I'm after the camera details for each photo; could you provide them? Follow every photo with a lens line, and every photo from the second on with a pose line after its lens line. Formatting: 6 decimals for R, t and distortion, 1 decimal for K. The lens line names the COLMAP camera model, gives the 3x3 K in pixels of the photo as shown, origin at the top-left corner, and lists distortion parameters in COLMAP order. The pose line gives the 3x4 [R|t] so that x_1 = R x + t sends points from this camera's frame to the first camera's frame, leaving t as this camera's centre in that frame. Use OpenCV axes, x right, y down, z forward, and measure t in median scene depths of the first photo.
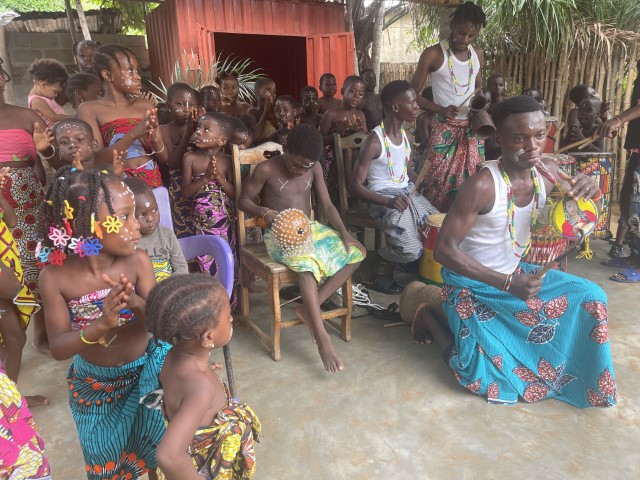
lens RADIAL K [[490.2, 0, 328.1], [0, 490.2, 236.5], [0, 0, 1]] dist [0.086926, -0.119540]
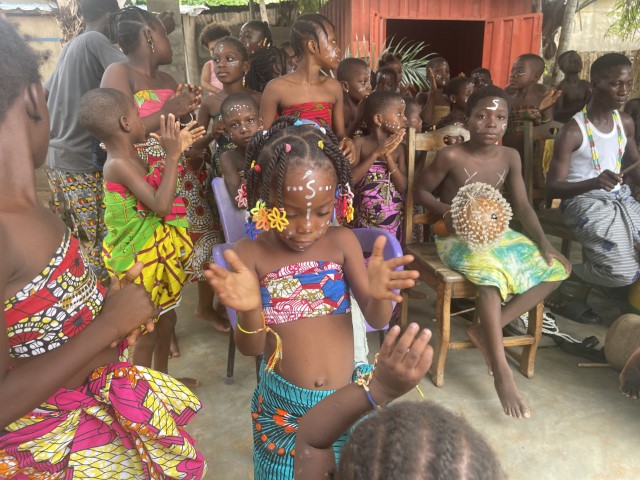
lens RADIAL K [[490.2, 0, 328.1], [0, 490.2, 236.5], [0, 0, 1]] dist [0.086926, -0.119540]
pose [[0.953614, 0.097528, -0.284795, -0.063703], [-0.095556, 0.995206, 0.020845, 0.000358], [0.285463, 0.007336, 0.958362, 0.133692]]
